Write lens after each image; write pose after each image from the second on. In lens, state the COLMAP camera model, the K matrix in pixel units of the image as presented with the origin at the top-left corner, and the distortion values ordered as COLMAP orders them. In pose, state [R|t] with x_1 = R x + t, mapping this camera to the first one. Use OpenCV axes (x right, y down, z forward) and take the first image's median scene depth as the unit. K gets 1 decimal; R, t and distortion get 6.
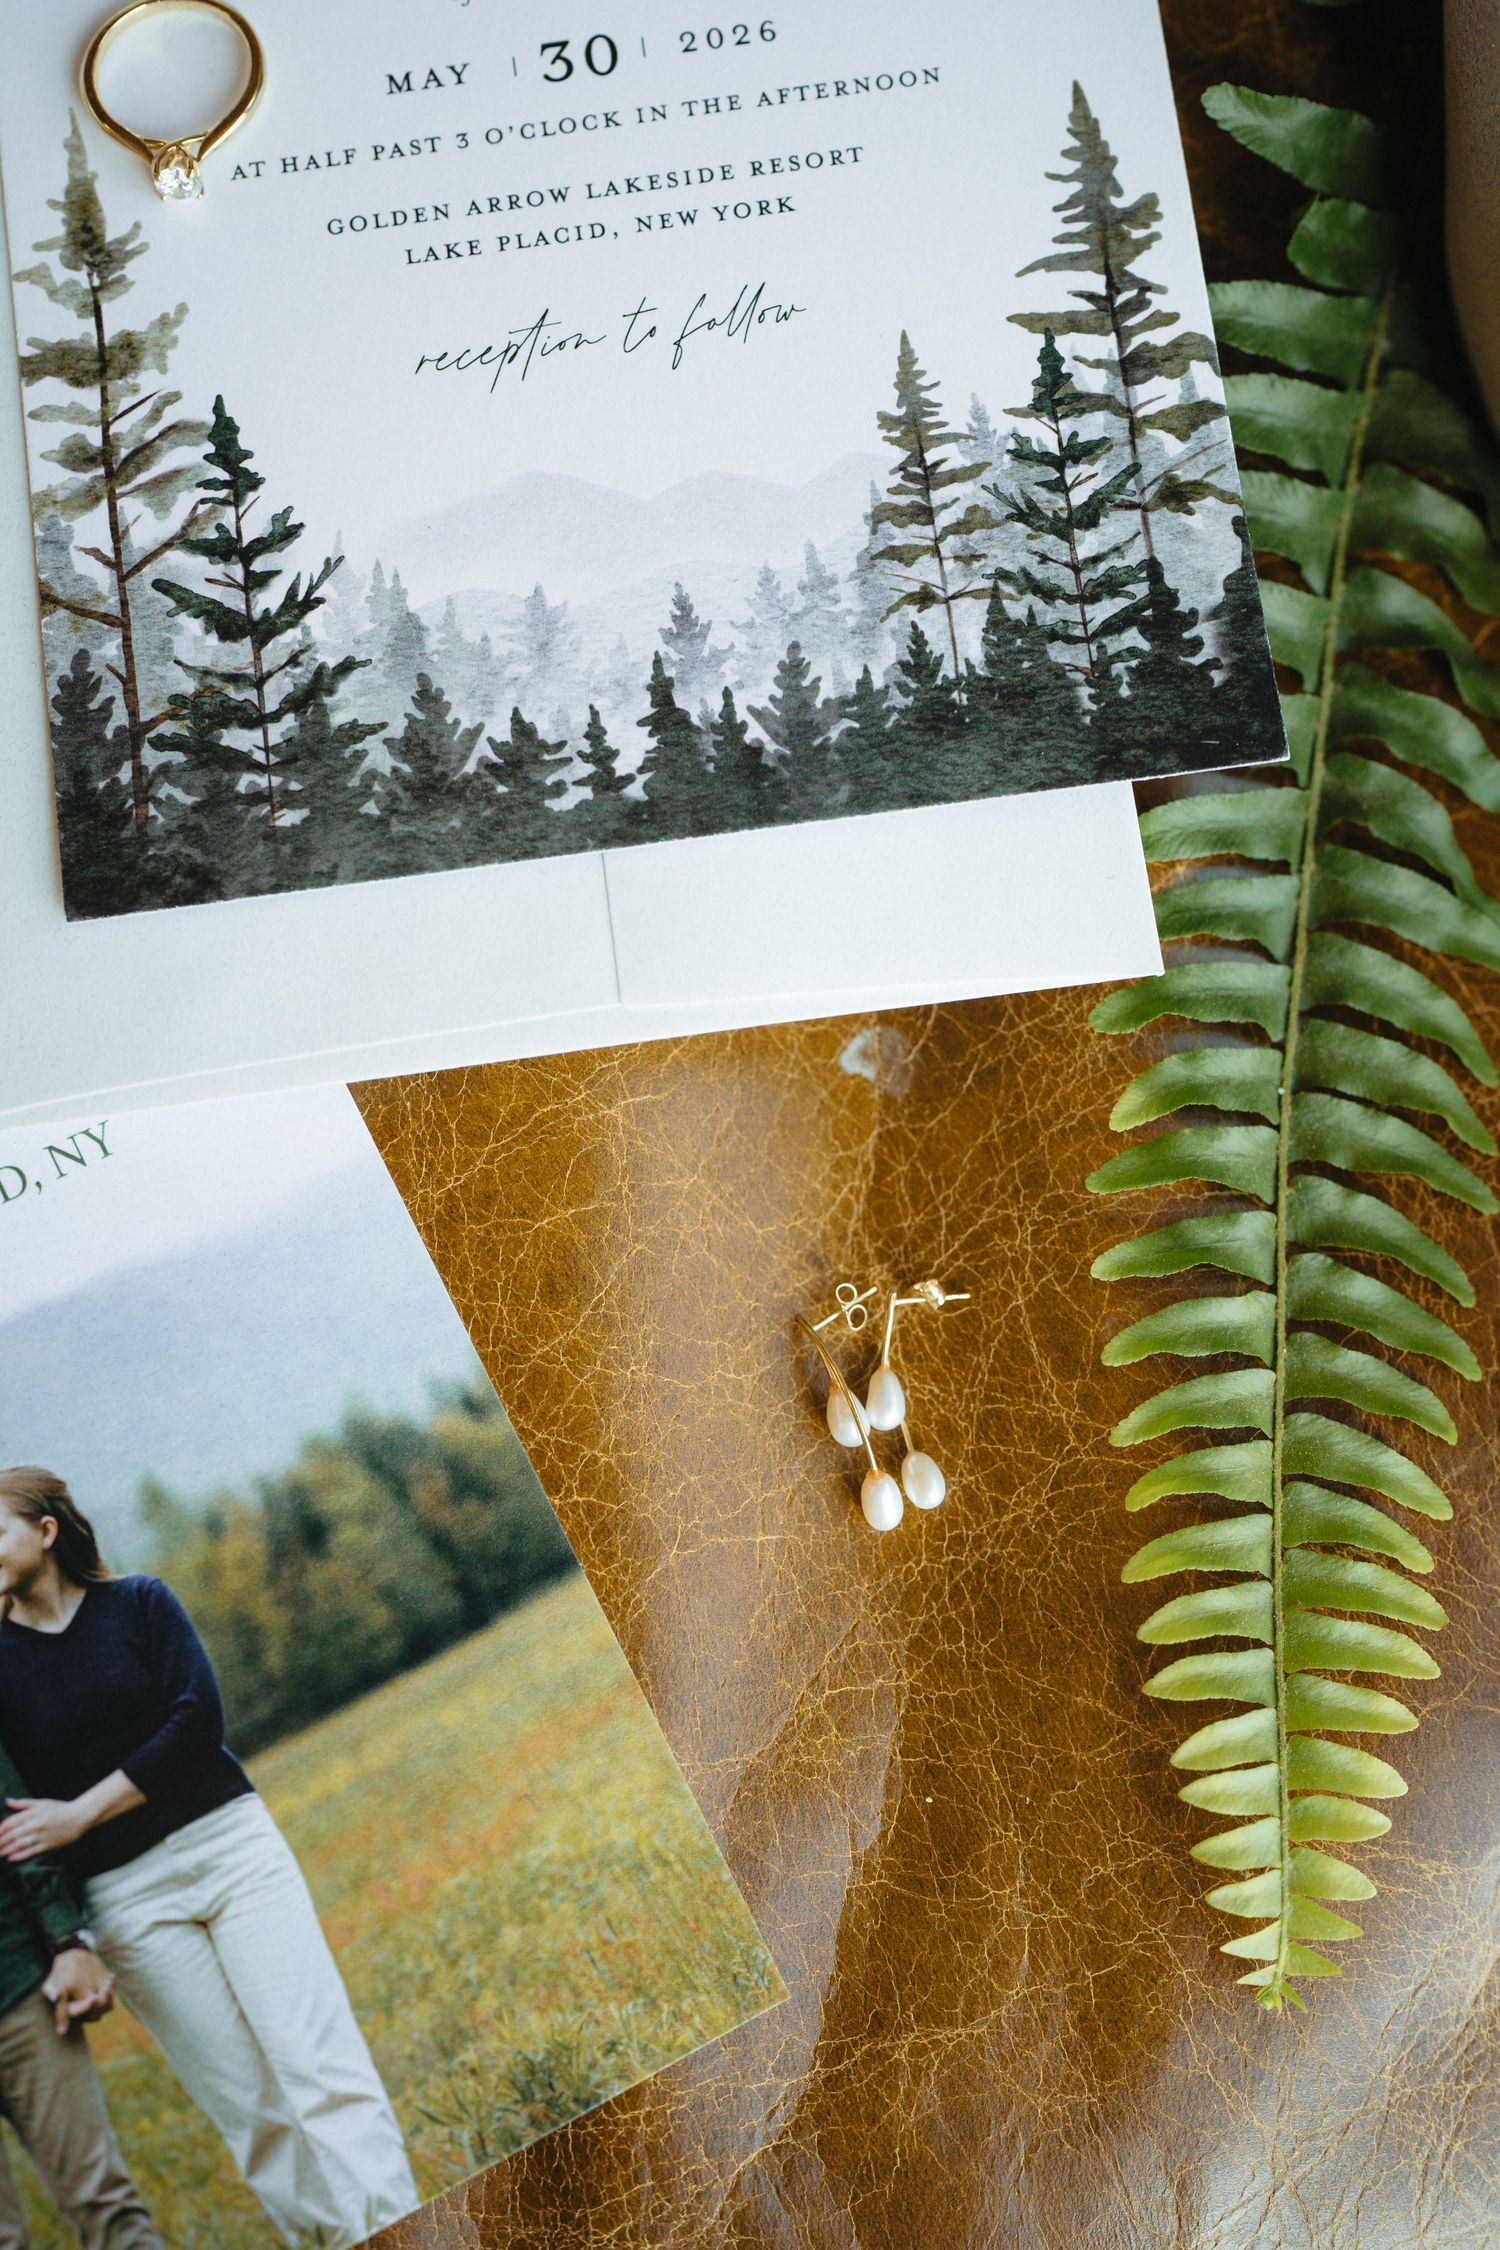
lens RADIAL K [[2373.5, 0, 748.1], [0, 2373.5, 1135.3], [0, 0, 1]] dist [0.012967, 0.018820]
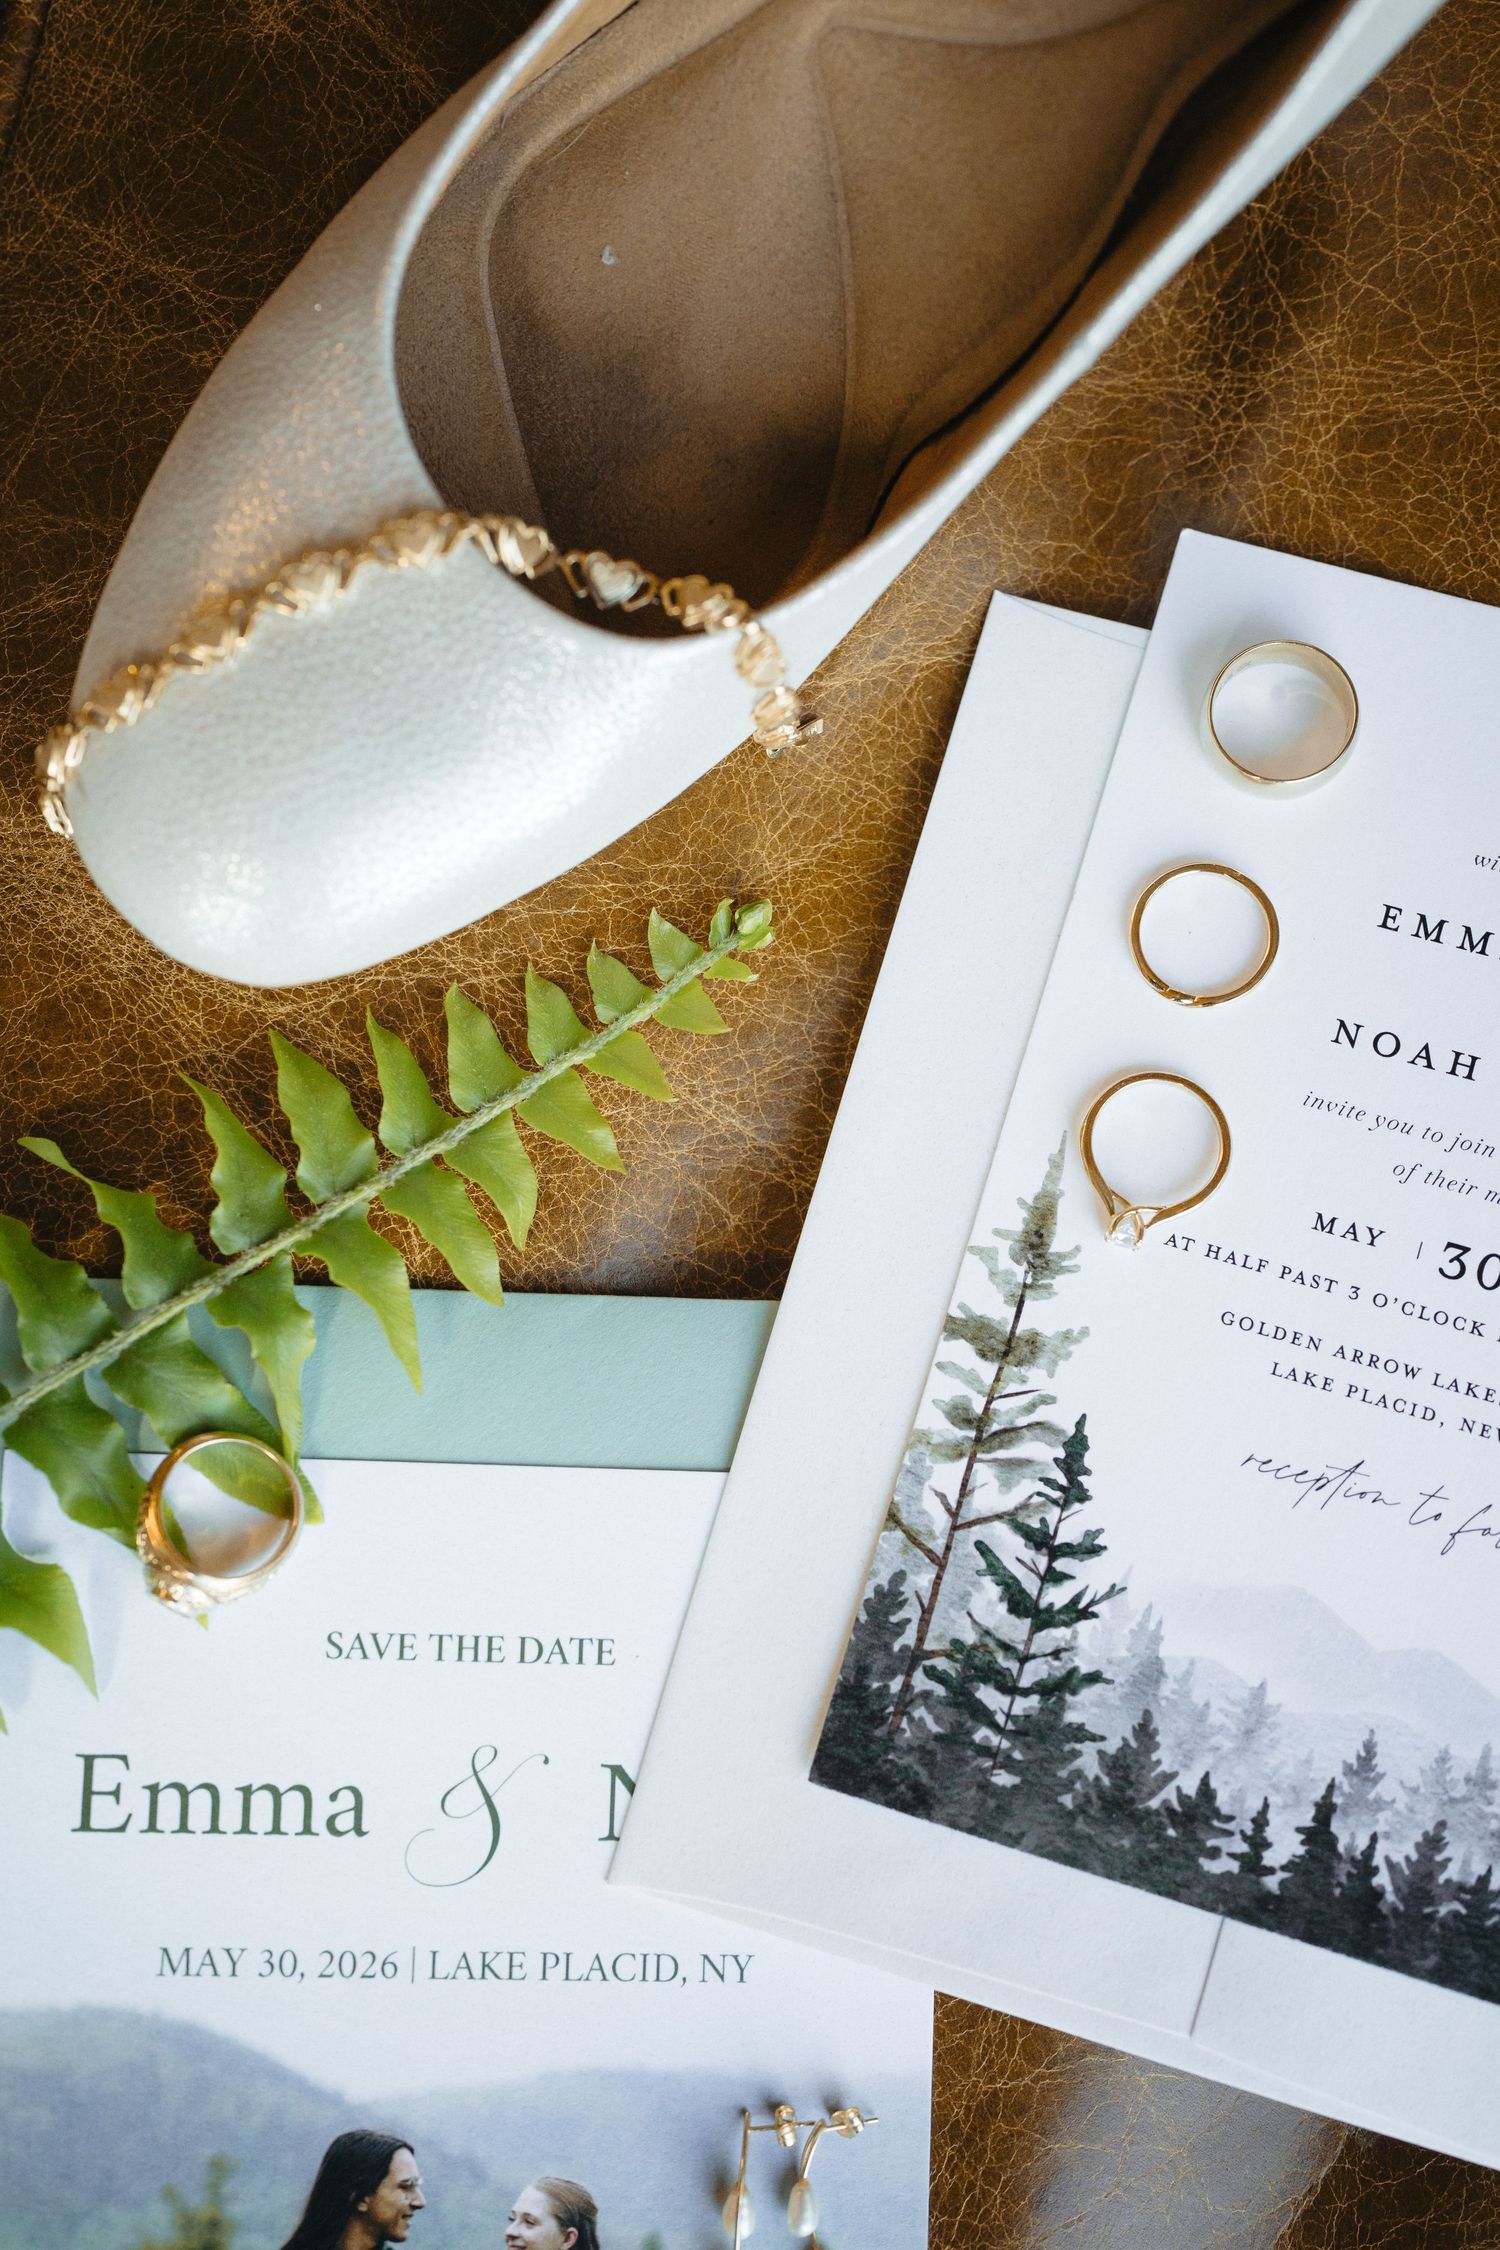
lens RADIAL K [[2504.5, 0, 745.1], [0, 2504.5, 1158.0], [0, 0, 1]] dist [-0.002379, 0.030377]
pose [[0.906943, 0.406315, -0.111187, -0.296792], [-0.402986, 0.913730, 0.051956, -0.436295], [0.122705, -0.002315, 0.992440, -0.310005]]
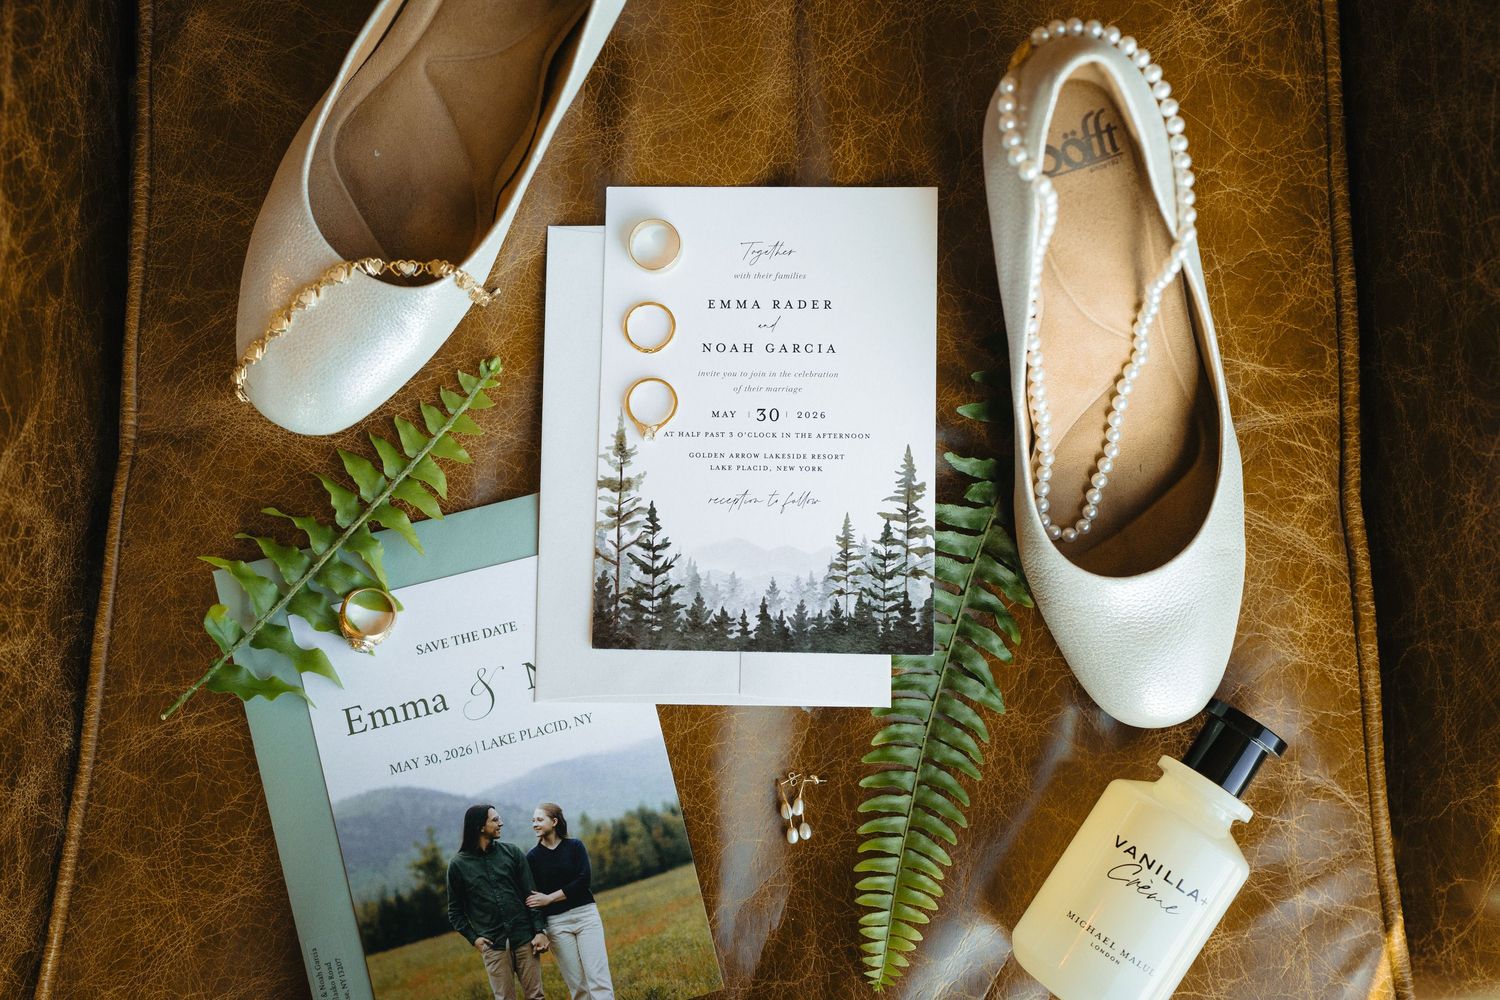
lens RADIAL K [[1495.2, 0, 750.0], [0, 1495.2, 500.0], [0, 0, 1]] dist [0.001840, 0.013136]
pose [[0.988201, 0.147344, -0.041809, 0.013198], [-0.144251, 0.987113, 0.069278, -0.495417], [0.051478, -0.062430, 0.996721, -1.221315]]
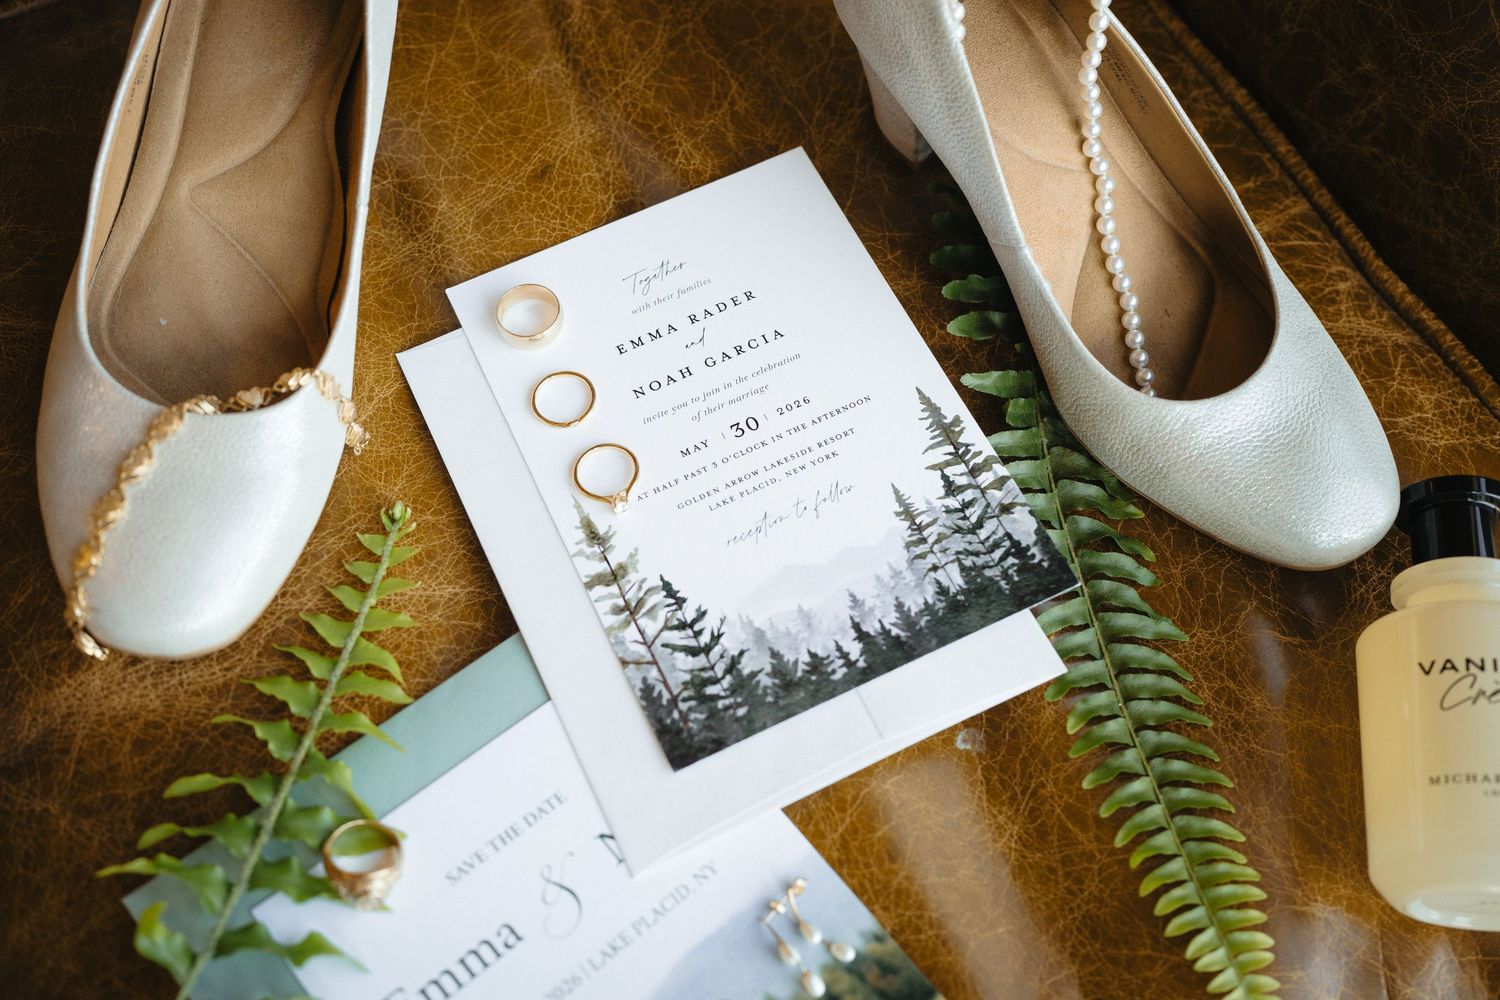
lens RADIAL K [[1520.5, 0, 736.4], [0, 1520.5, 496.8], [0, 0, 1]] dist [-0.000880, 0.022385]
pose [[0.951119, -0.275183, 0.140166, -0.364116], [0.305597, 0.904093, -0.298707, 0.151857], [-0.044524, 0.326940, 0.943996, -0.666704]]
